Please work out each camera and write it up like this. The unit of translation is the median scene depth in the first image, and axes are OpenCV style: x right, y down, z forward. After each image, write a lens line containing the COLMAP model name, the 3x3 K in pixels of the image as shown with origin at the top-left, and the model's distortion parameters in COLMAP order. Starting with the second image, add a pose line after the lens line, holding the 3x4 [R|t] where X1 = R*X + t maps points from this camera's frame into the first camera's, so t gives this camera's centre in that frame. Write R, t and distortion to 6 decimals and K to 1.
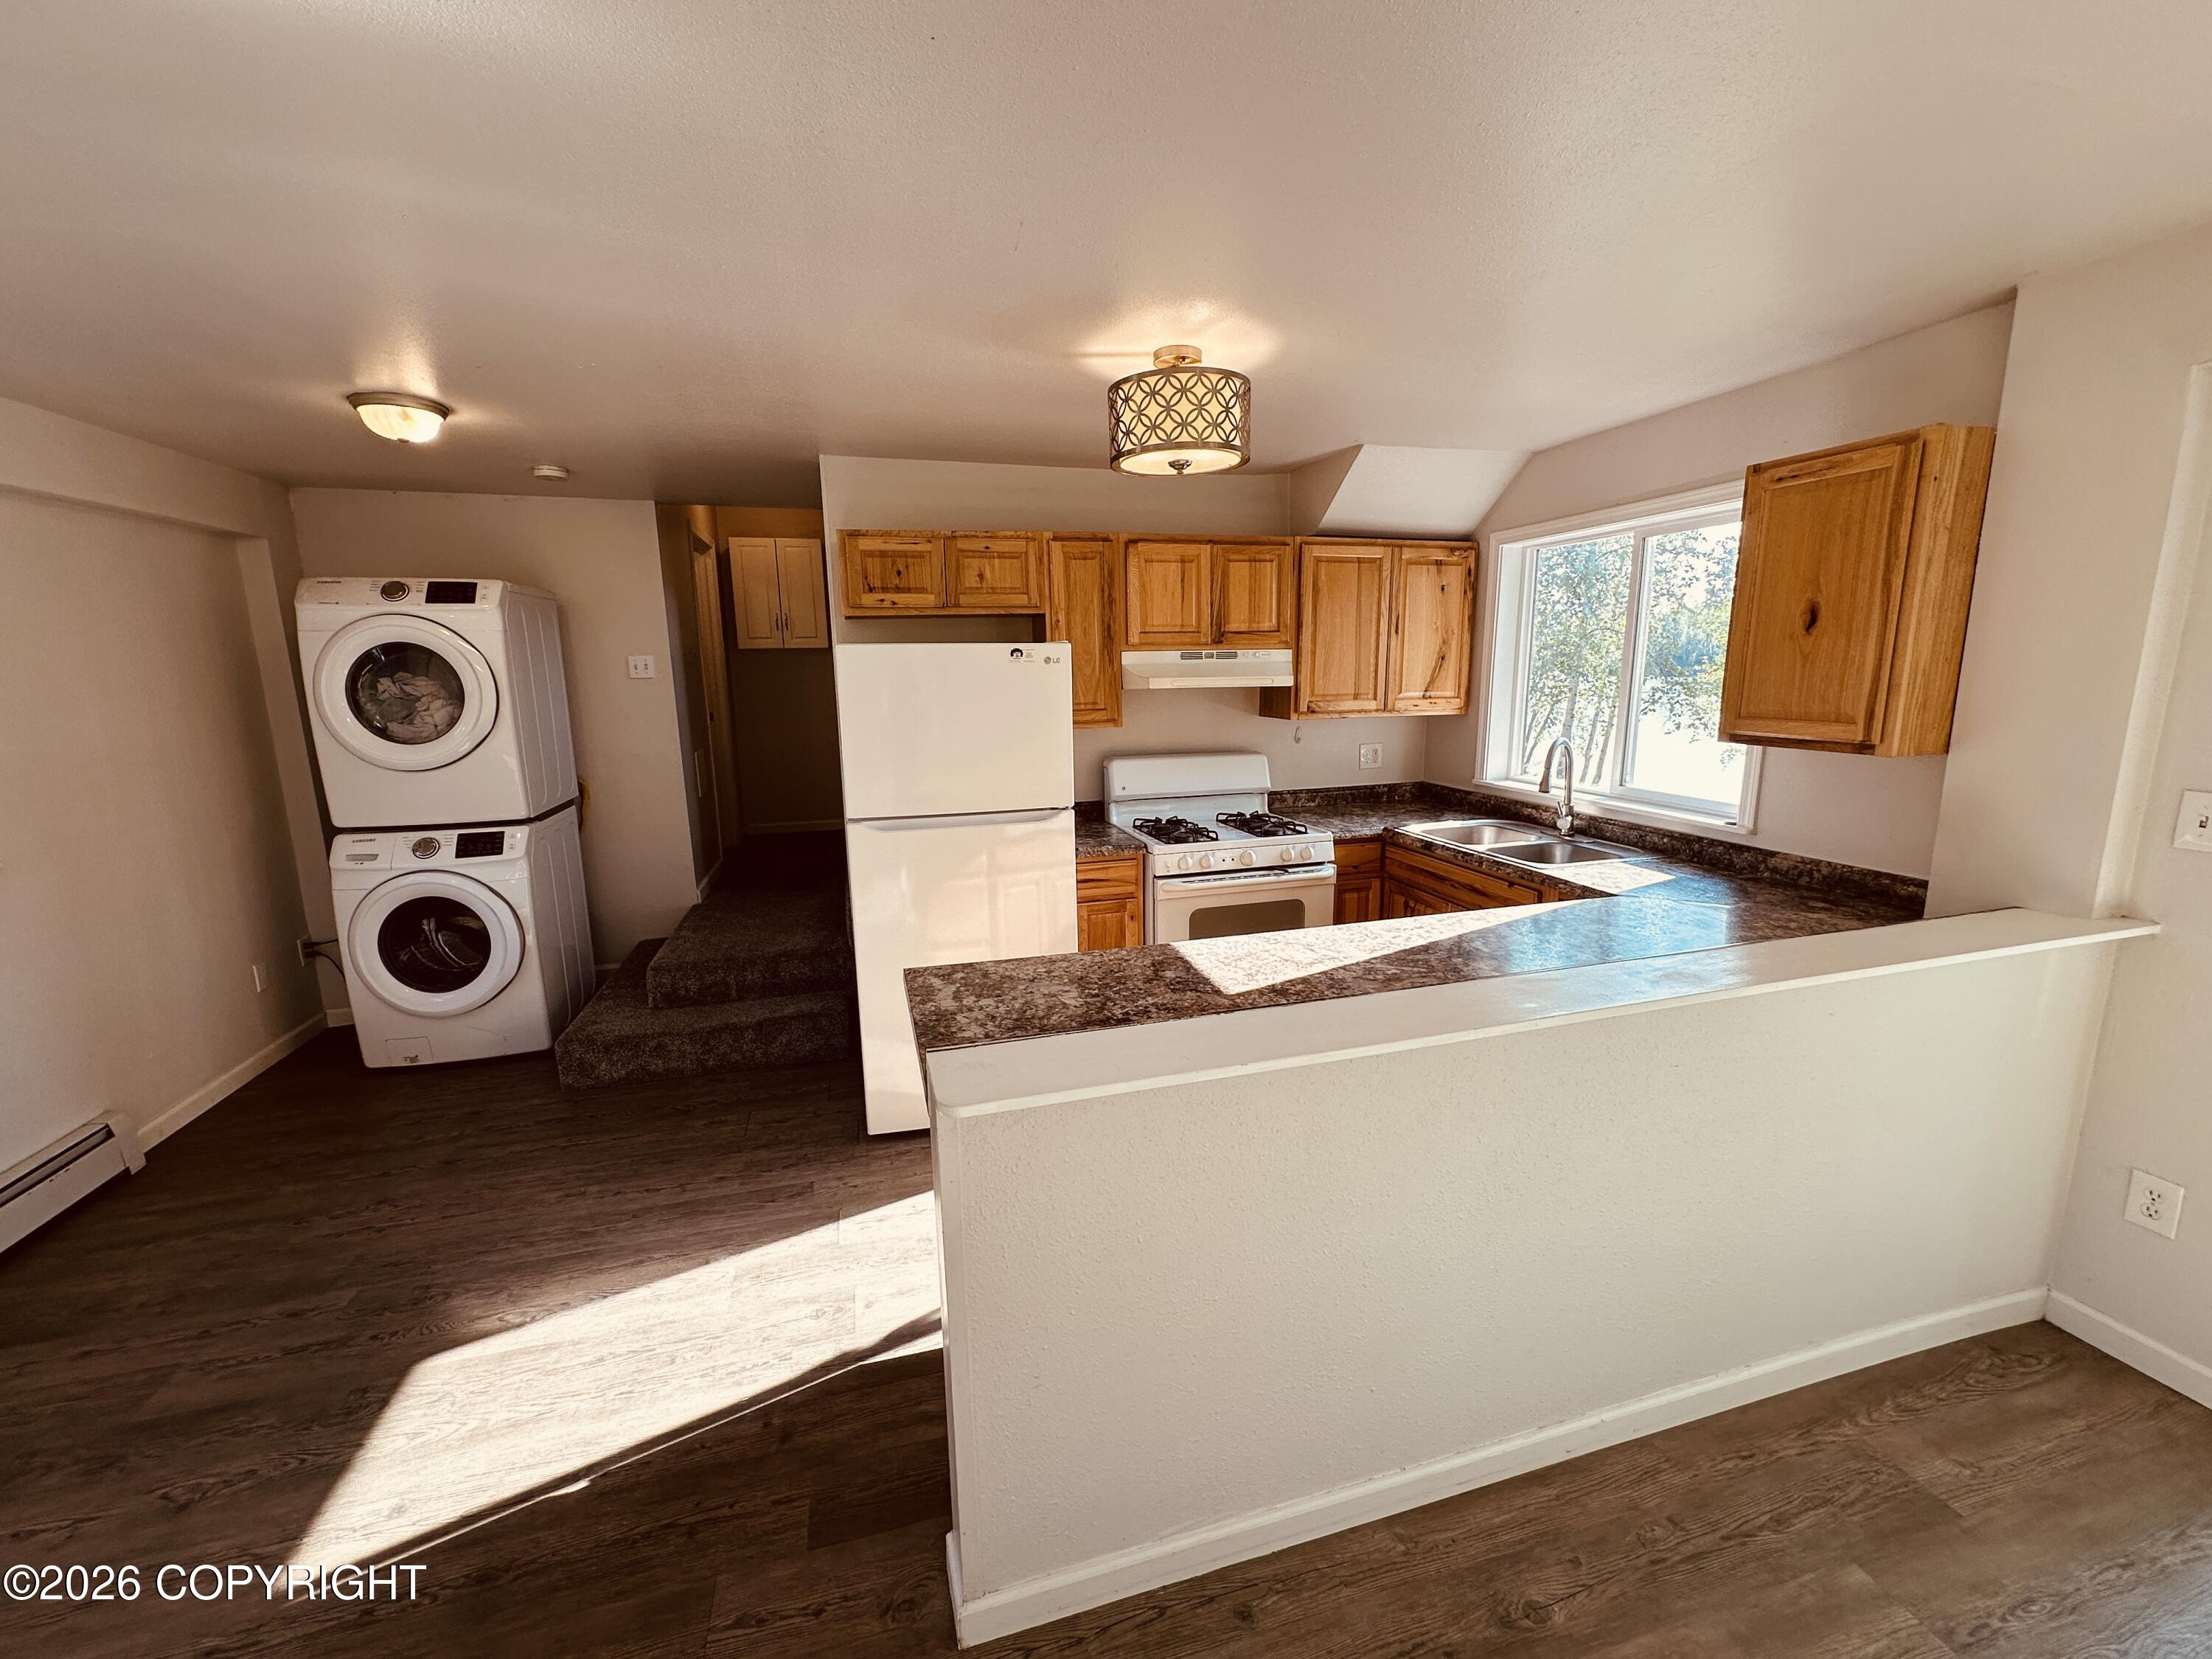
lens RADIAL K [[886.1, 0, 1103.6], [0, 886.1, 826.7], [0, 0, 1]] dist [-0.001125, -0.000073]
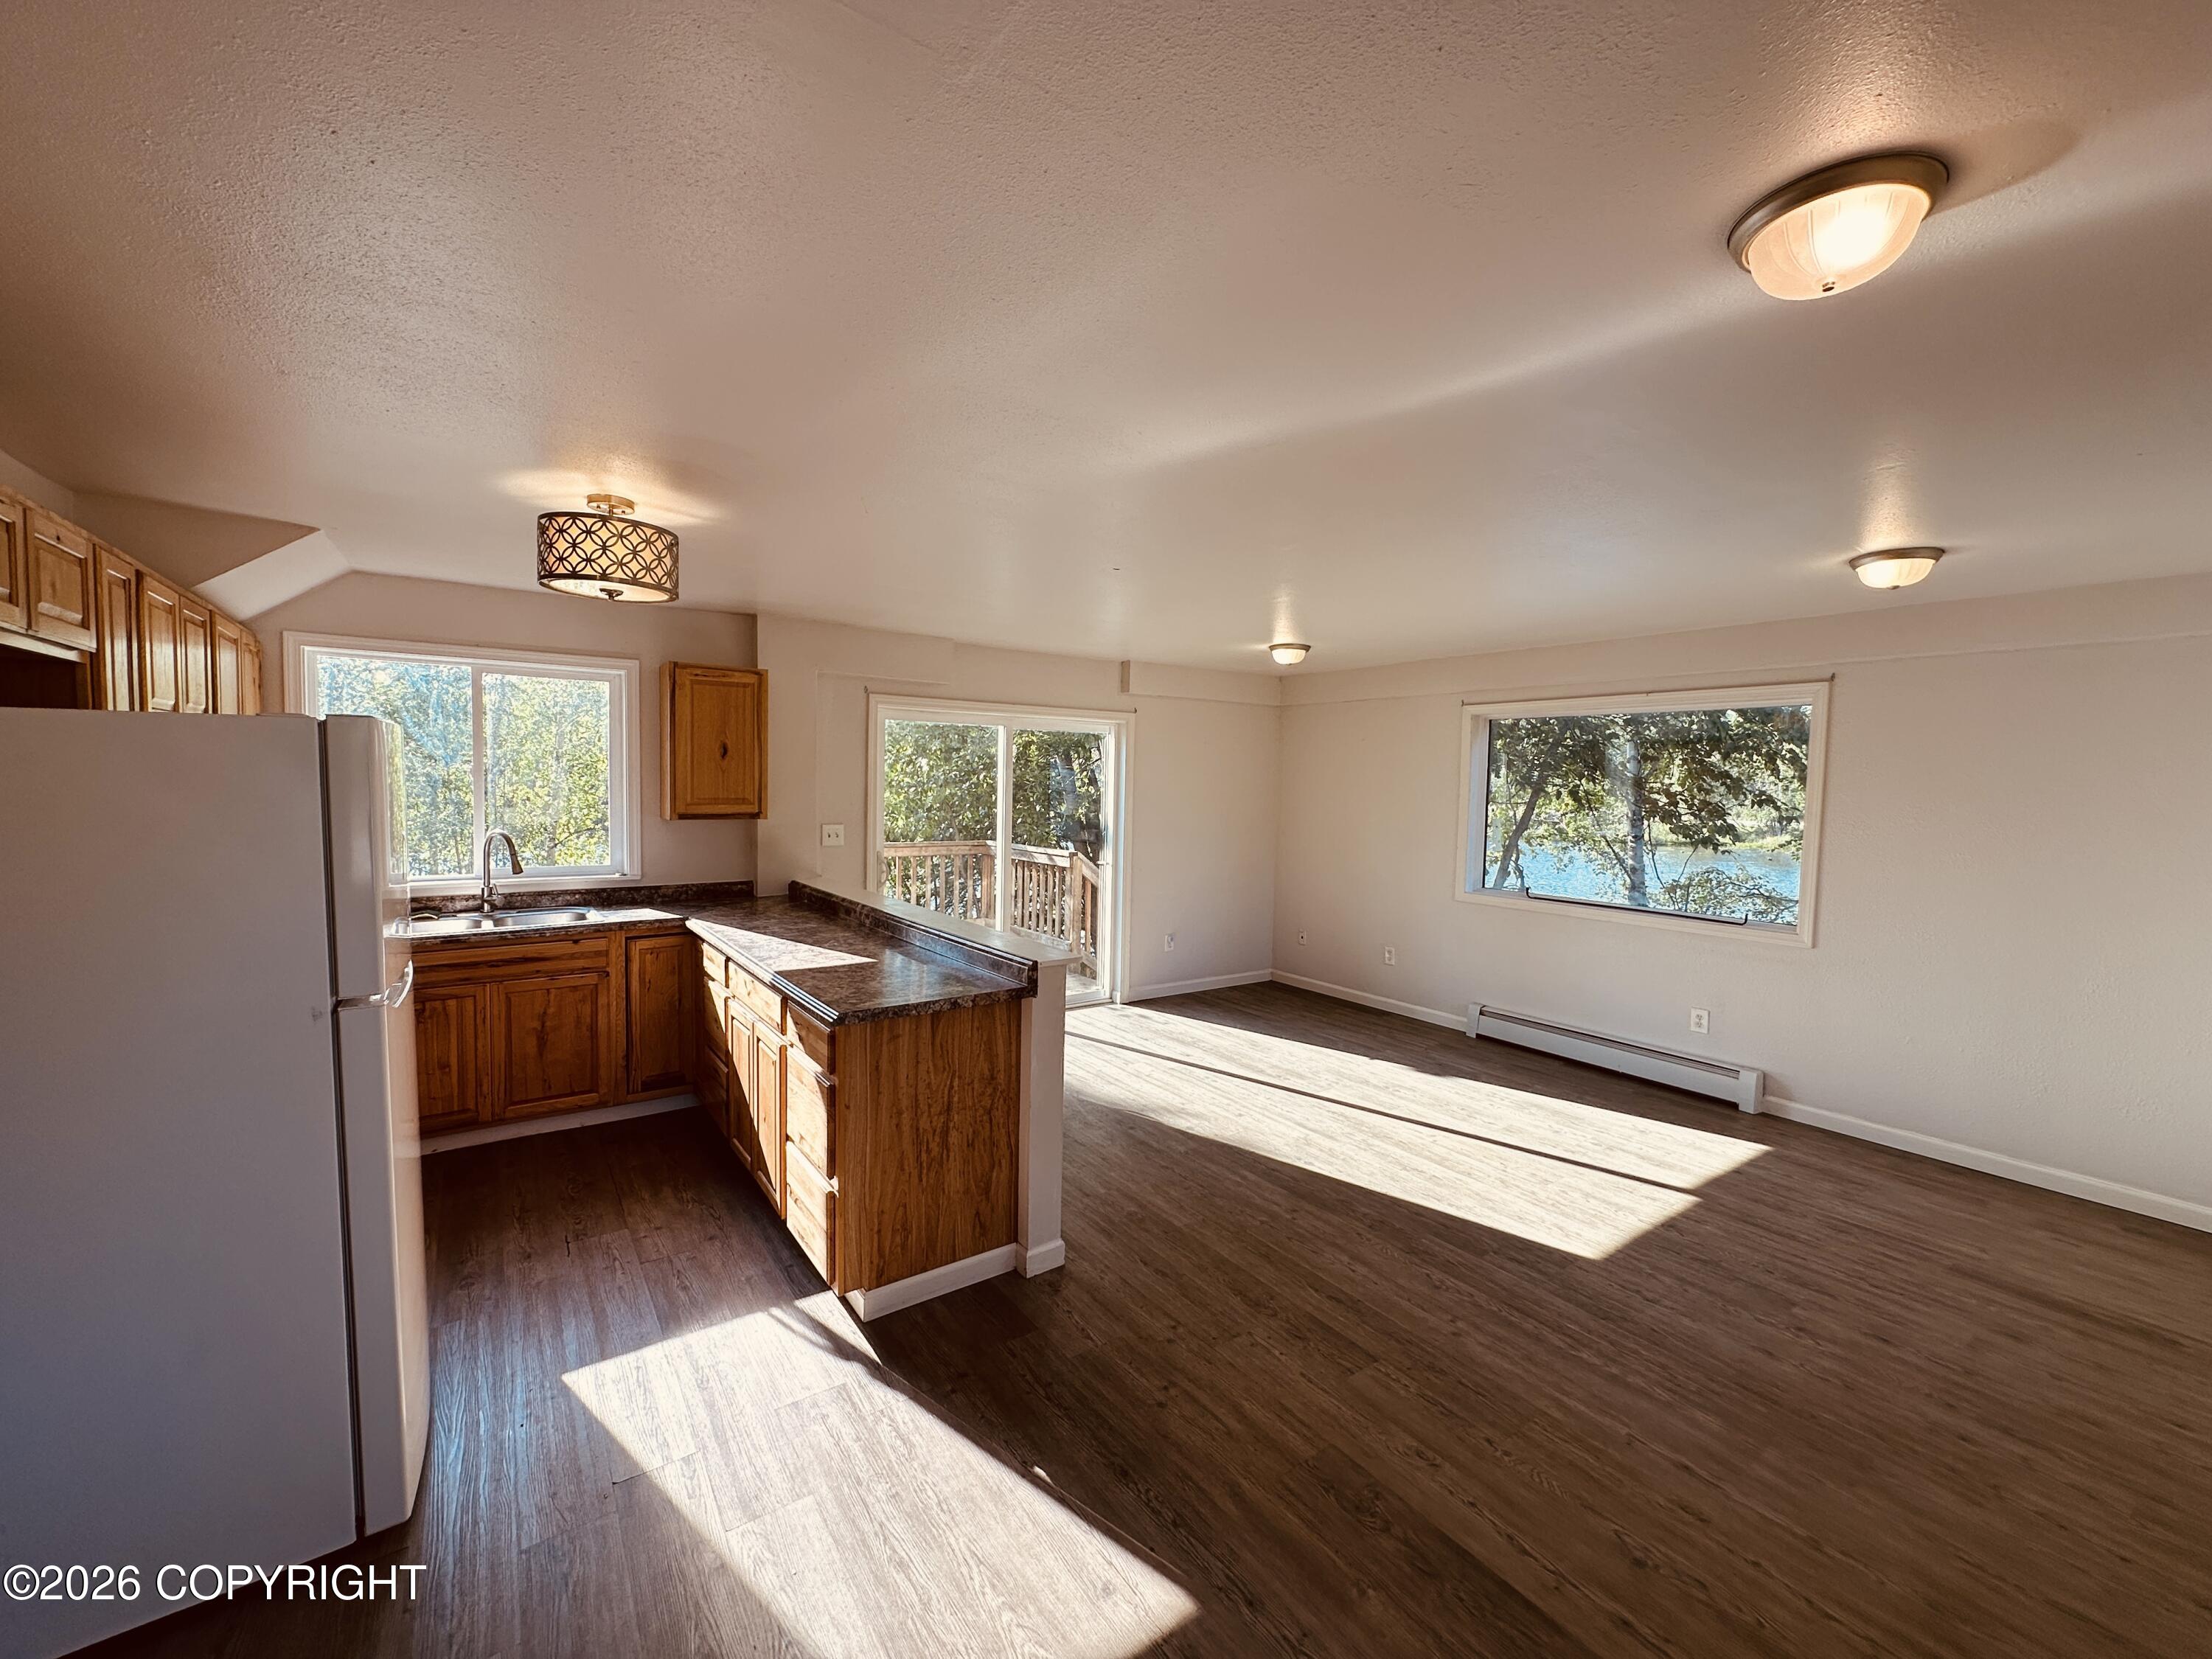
lens RADIAL K [[877.8, 0, 1104.5], [0, 877.8, 841.8], [0, 0, 1]] dist [0.000335, 0.000040]
pose [[-0.333624, -0.055343, 0.941080, -0.836883], [0.156731, 0.981126, 0.113261, -0.085096], [-0.929586, 0.185283, -0.318653, 0.577067]]
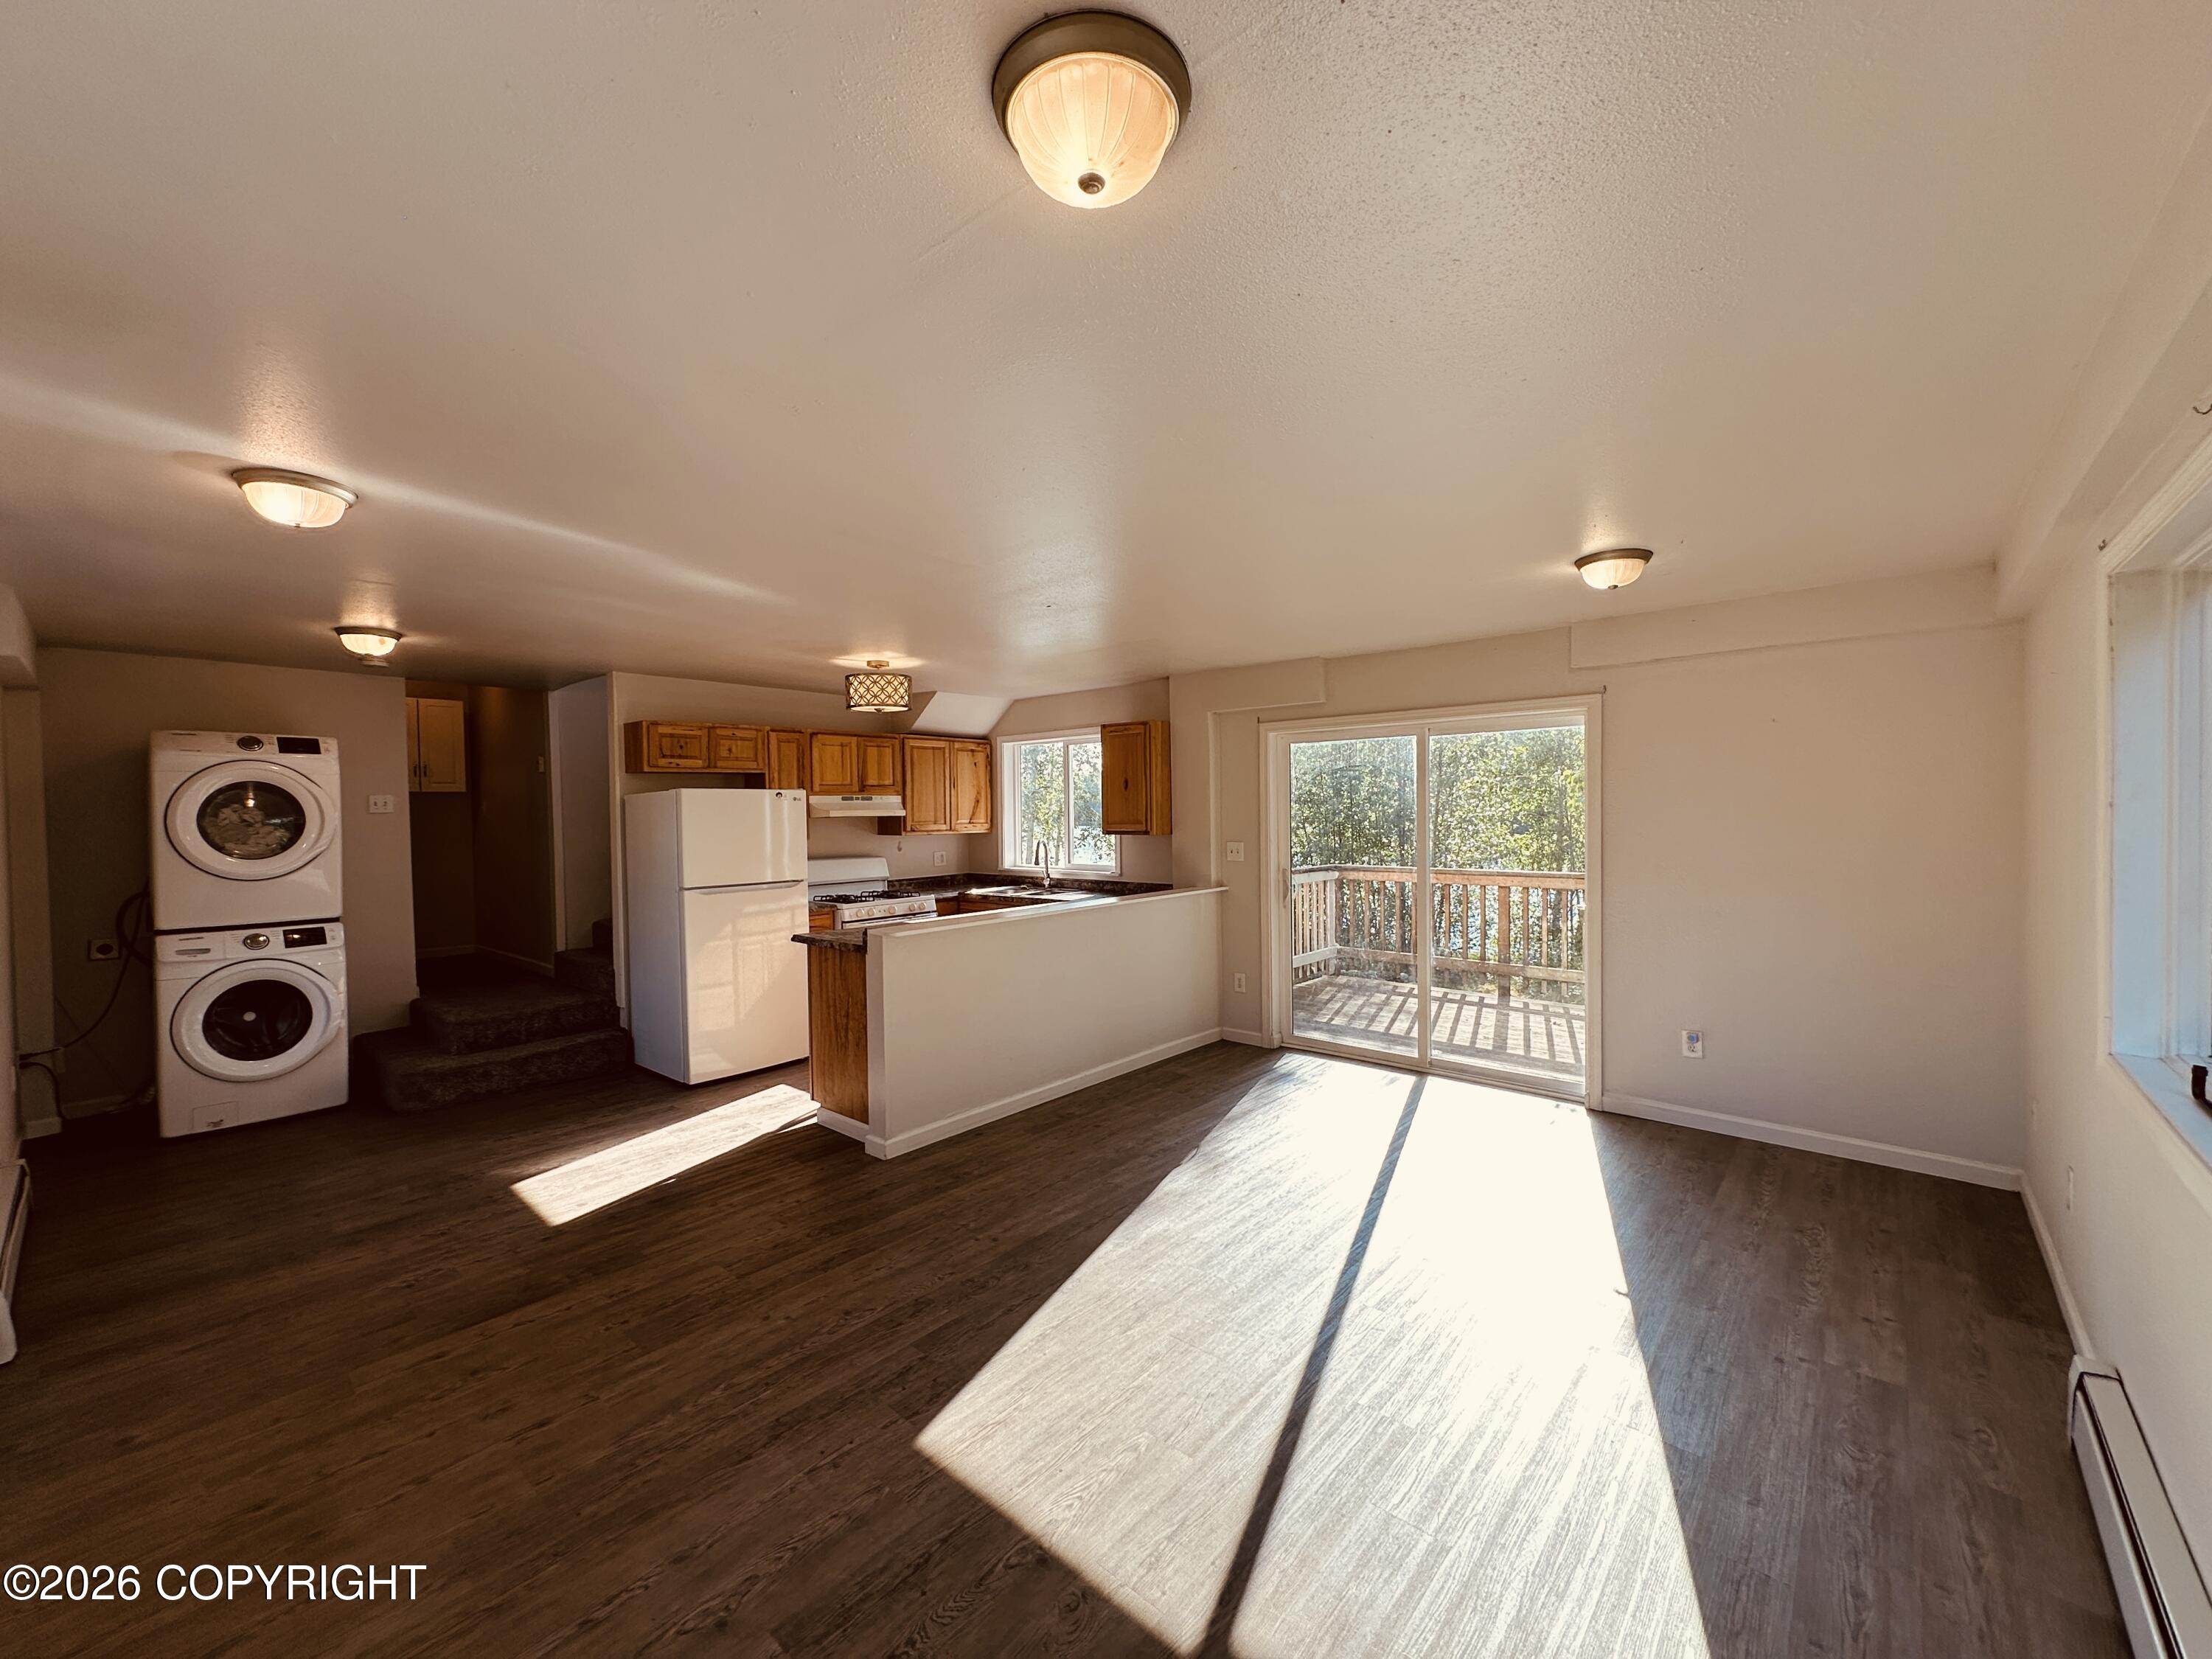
lens RADIAL K [[877.8, 0, 1104.5], [0, 877.8, 841.8], [0, 0, 1]] dist [0.000335, 0.000040]
pose [[0.840618, -0.016623, 0.541374, -0.429091], [0.099045, 0.987393, -0.123473, 0.159304], [-0.532496, 0.157414, 0.831666, -0.712489]]
